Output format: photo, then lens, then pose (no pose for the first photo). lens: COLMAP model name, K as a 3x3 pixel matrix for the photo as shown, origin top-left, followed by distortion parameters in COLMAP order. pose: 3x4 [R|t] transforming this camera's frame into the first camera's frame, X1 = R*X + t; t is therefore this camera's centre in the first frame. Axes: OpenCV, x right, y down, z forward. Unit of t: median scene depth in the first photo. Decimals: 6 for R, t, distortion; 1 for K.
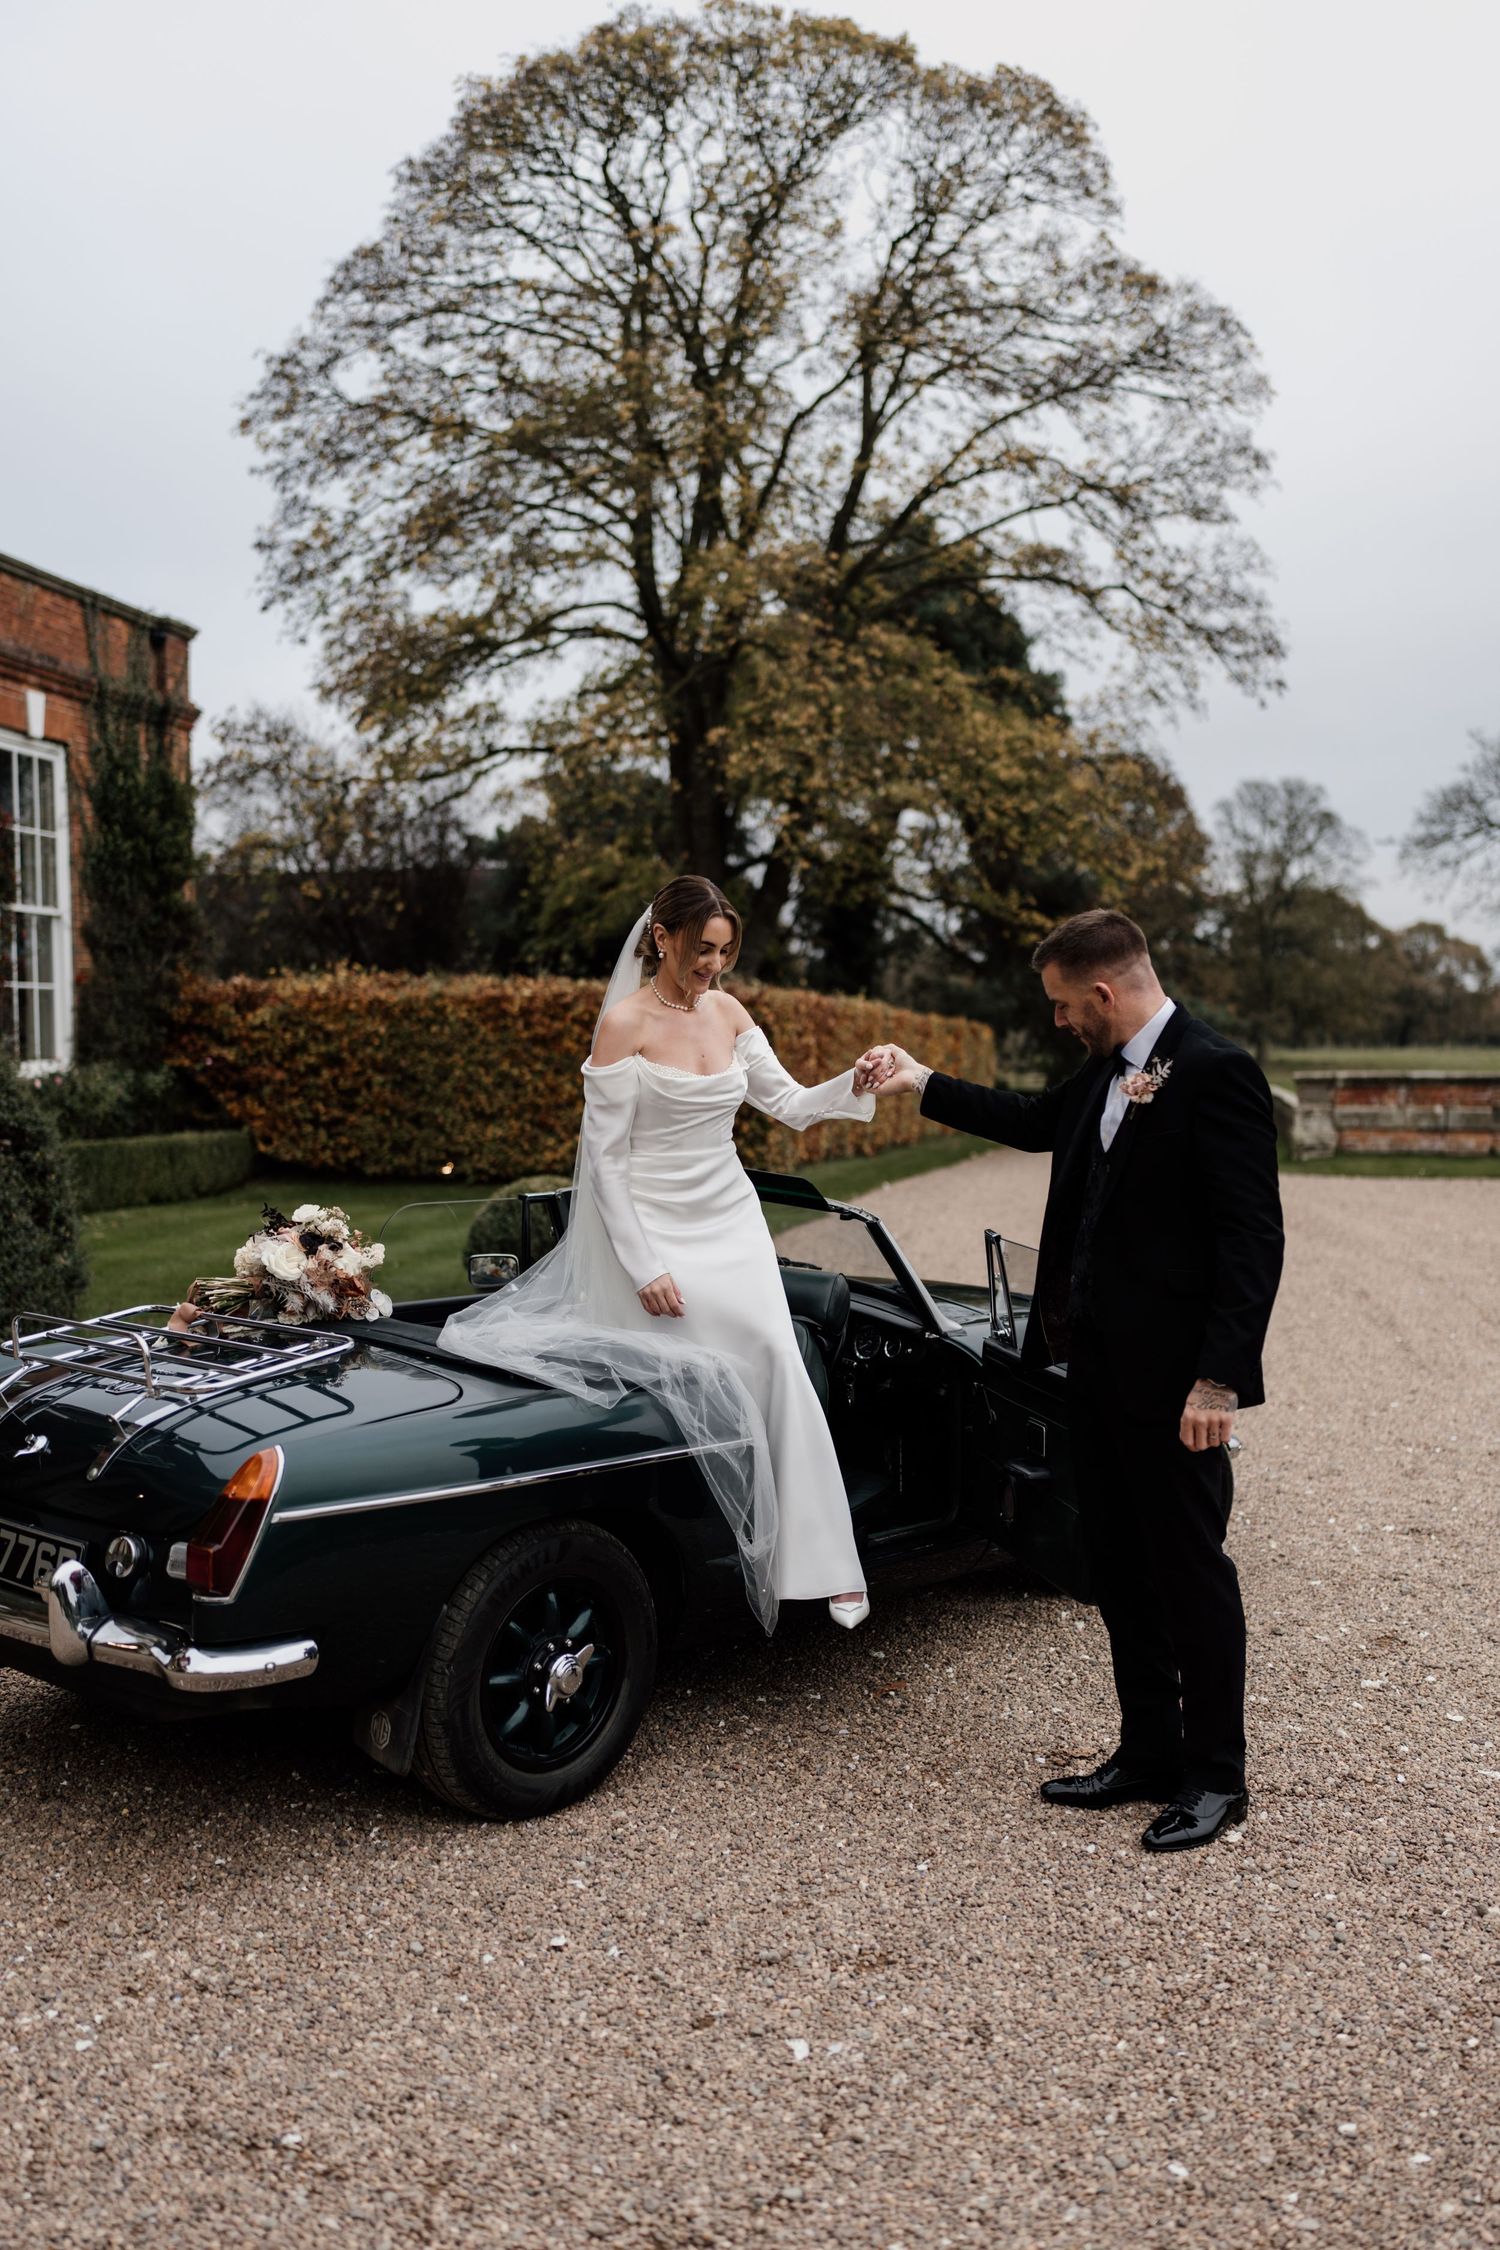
lens RADIAL K [[2279.6, 0, 750.0], [0, 2279.6, 1125.0], [0, 0, 1]] dist [0.000761, -0.002087]
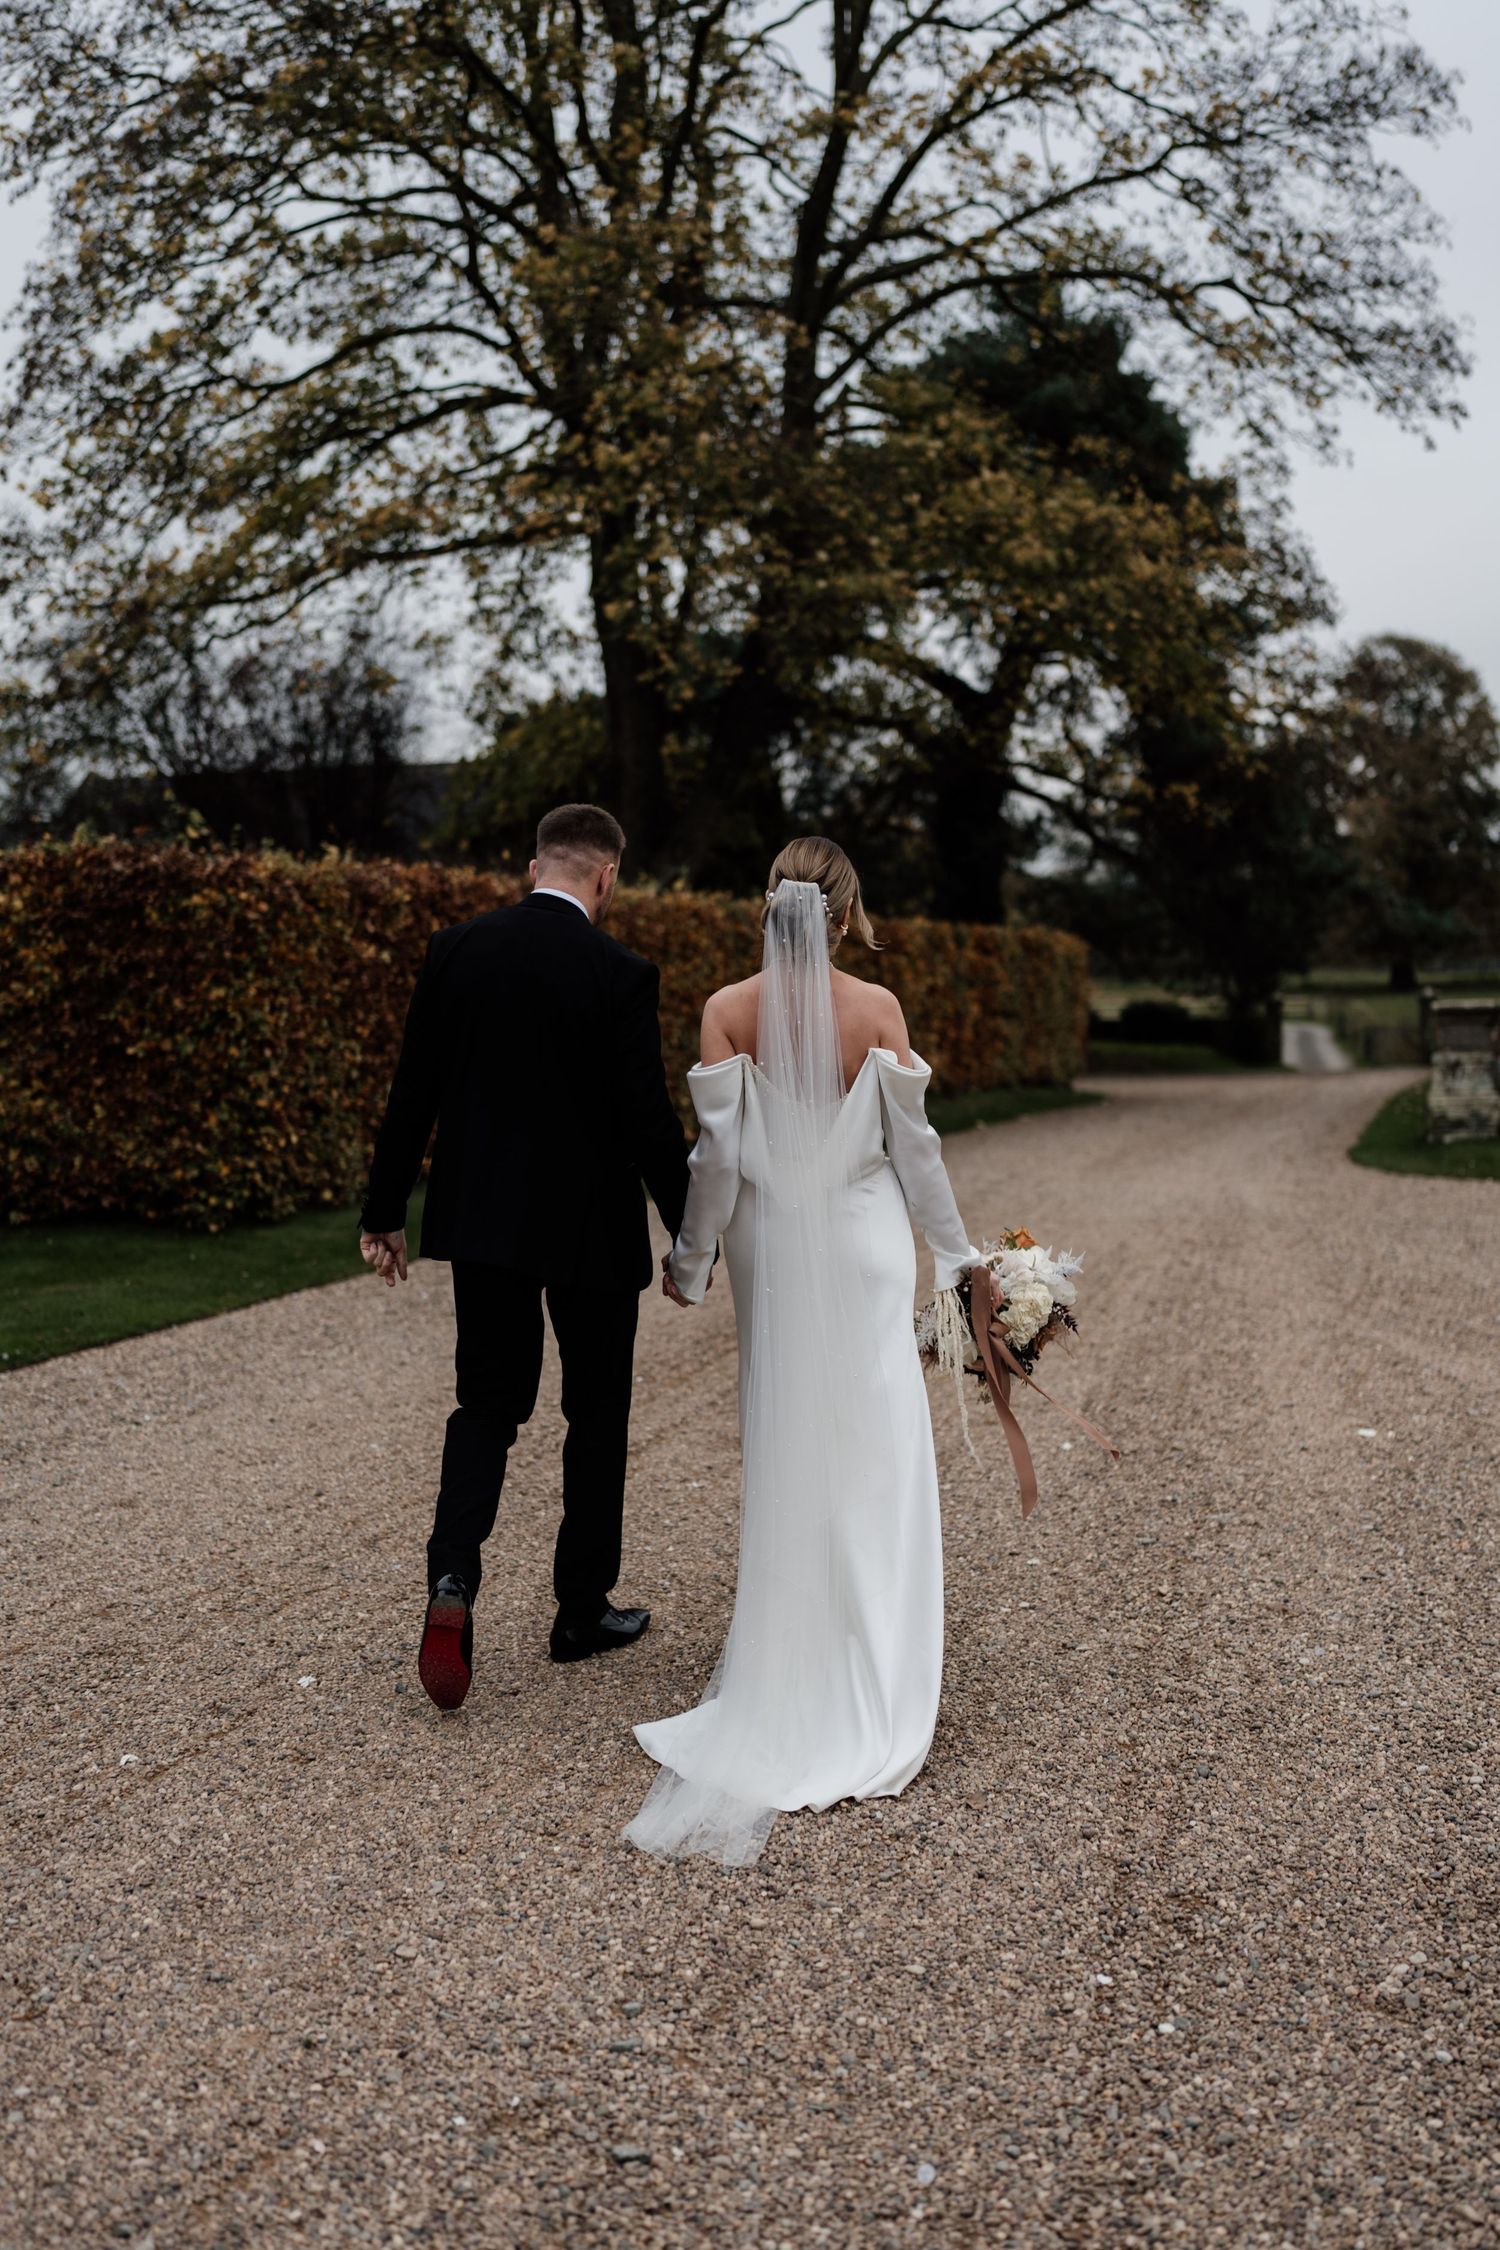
lens RADIAL K [[2279.6, 0, 750.0], [0, 2279.6, 1125.0], [0, 0, 1]] dist [0.000761, -0.002087]
pose [[0.990732, 0.000425, -0.135832, 0.118520], [0.004195, 0.999422, 0.033725, -0.009391], [0.135768, -0.033982, 0.990158, 0.308548]]
